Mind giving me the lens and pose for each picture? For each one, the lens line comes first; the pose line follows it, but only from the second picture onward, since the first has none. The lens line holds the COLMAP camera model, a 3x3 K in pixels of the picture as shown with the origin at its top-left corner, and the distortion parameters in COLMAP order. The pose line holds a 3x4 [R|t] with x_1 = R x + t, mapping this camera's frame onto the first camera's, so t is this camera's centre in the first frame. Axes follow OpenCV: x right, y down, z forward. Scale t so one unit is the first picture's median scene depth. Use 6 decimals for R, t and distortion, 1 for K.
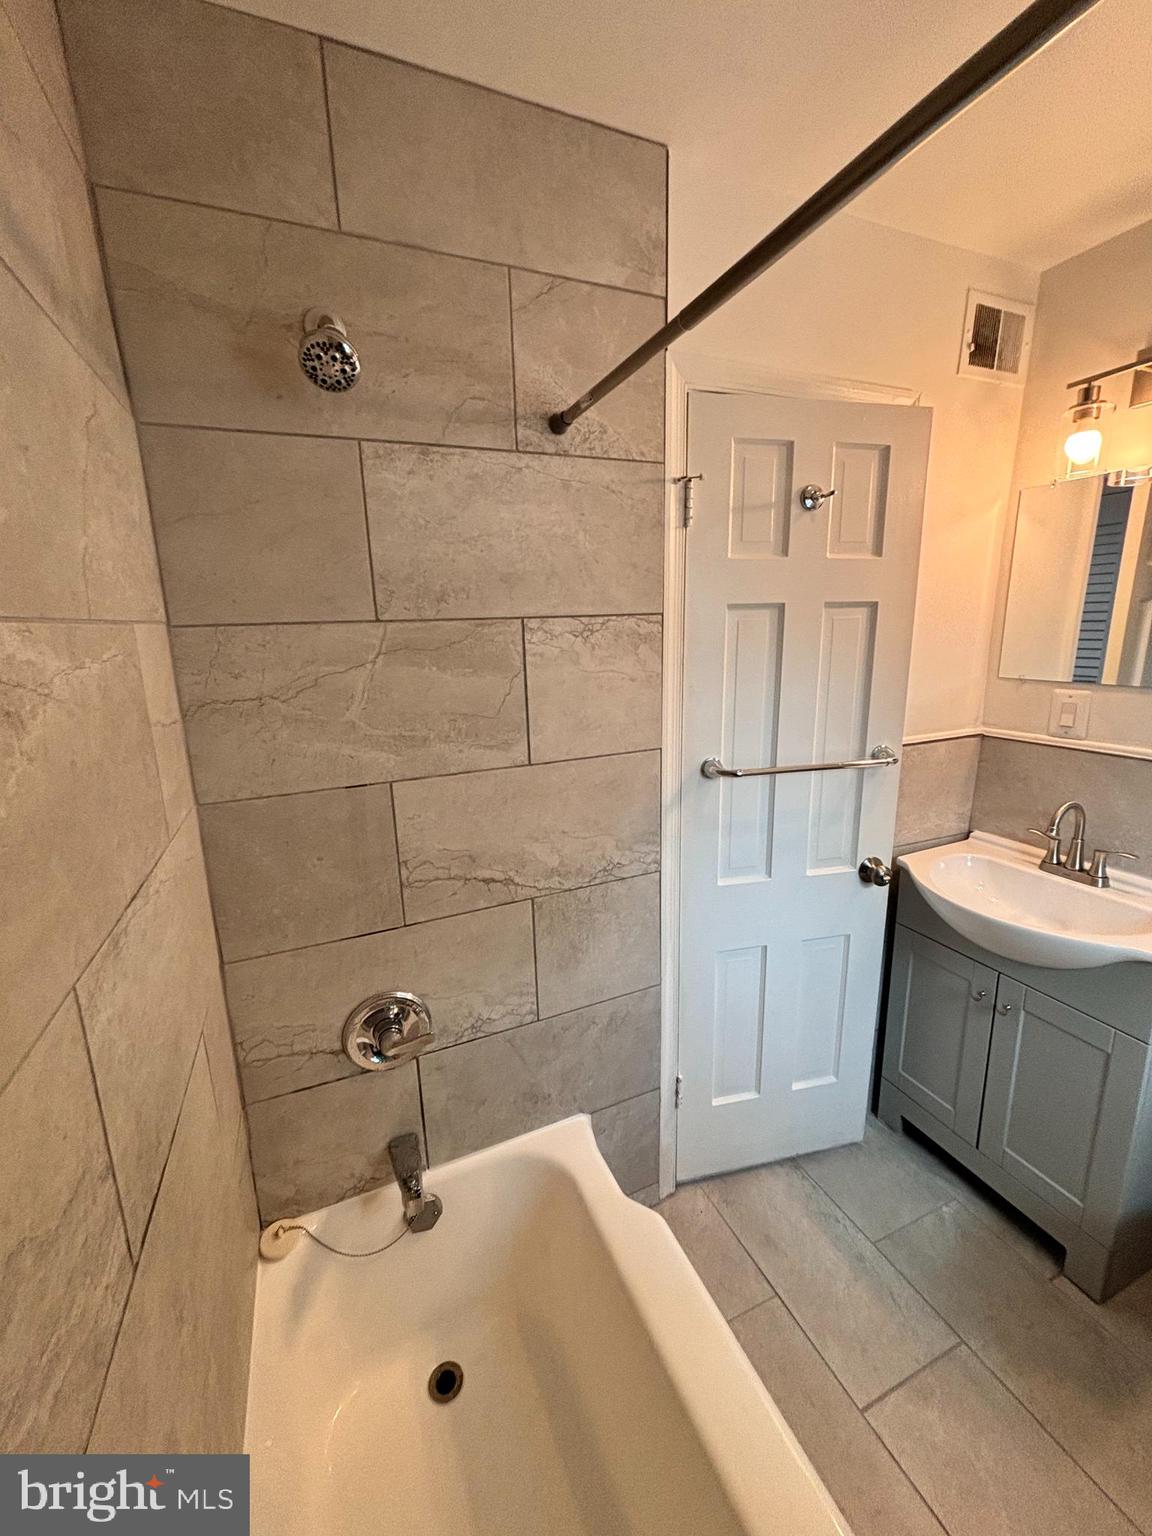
lens RADIAL K [[616.6, 0, 570.7], [0, 616.6, 765.4], [0, 0, 1]] dist [0.001762, 0.000120]
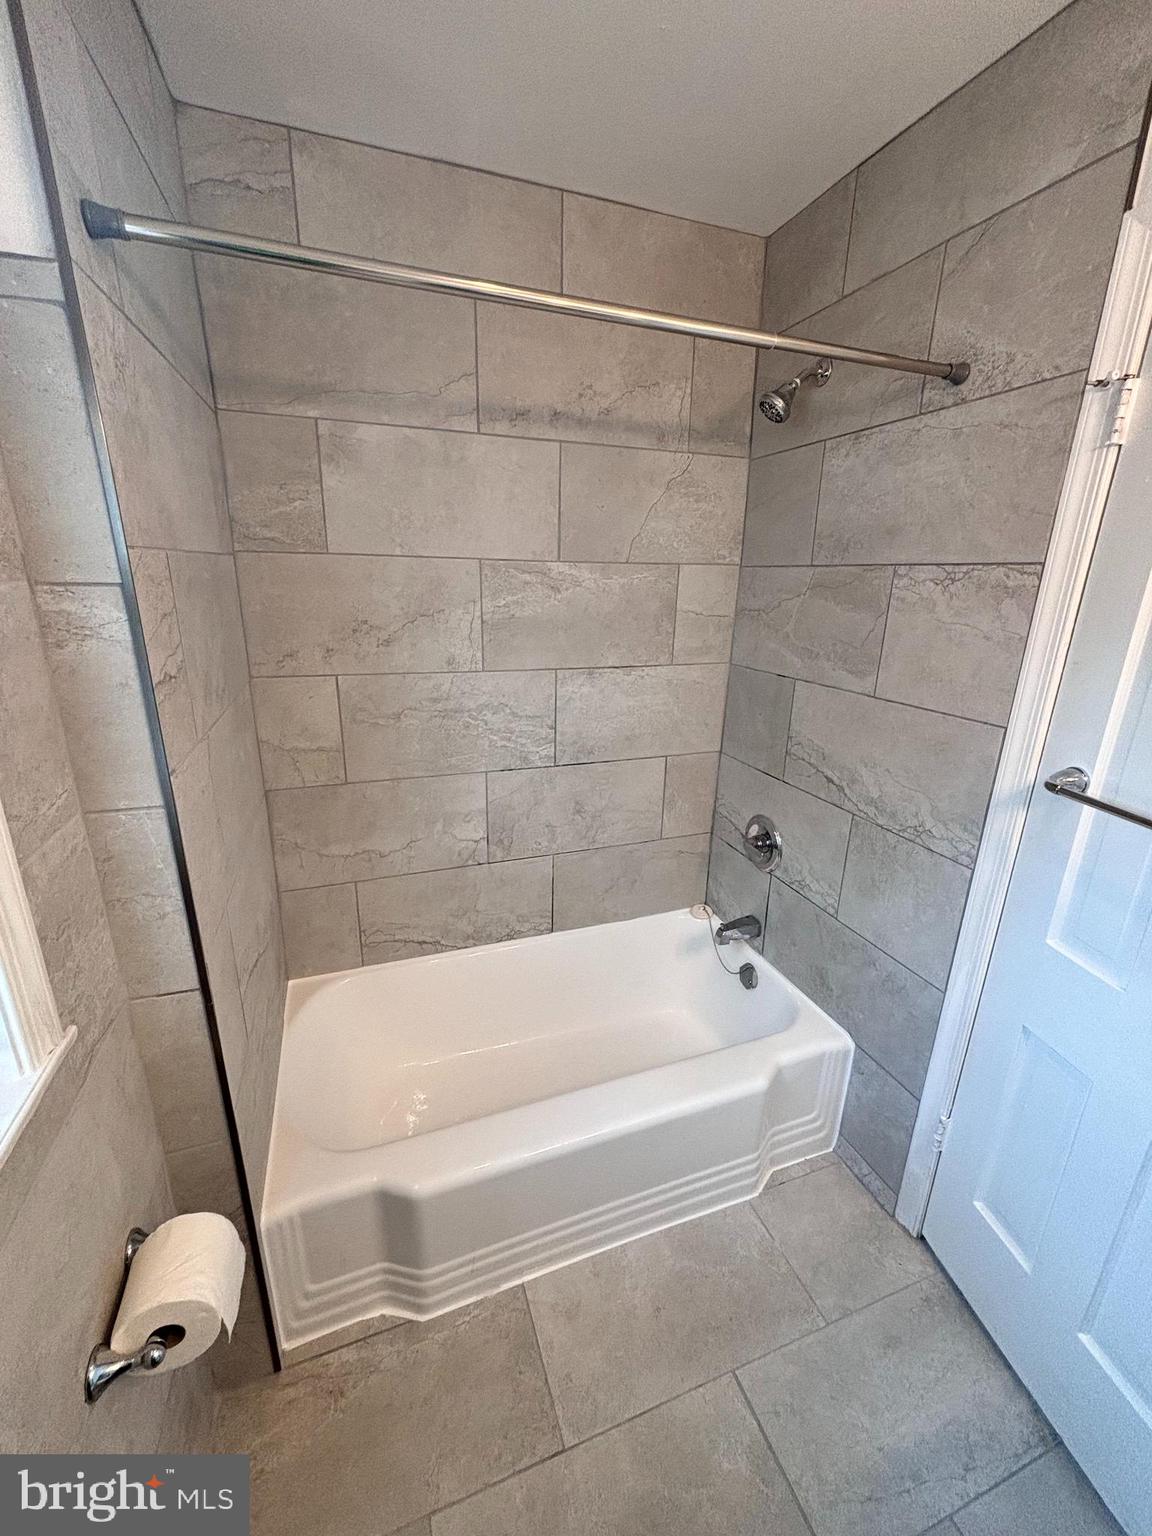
lens RADIAL K [[616.6, 0, 571.1], [0, 616.6, 759.1], [0, 0, 1]] dist [0.001762, 0.000120]
pose [[-0.057664, 0.313424, -0.947861, 1.081148], [-0.239167, 0.917456, 0.317920, -0.124140], [0.969265, 0.245030, 0.022057, 0.460407]]
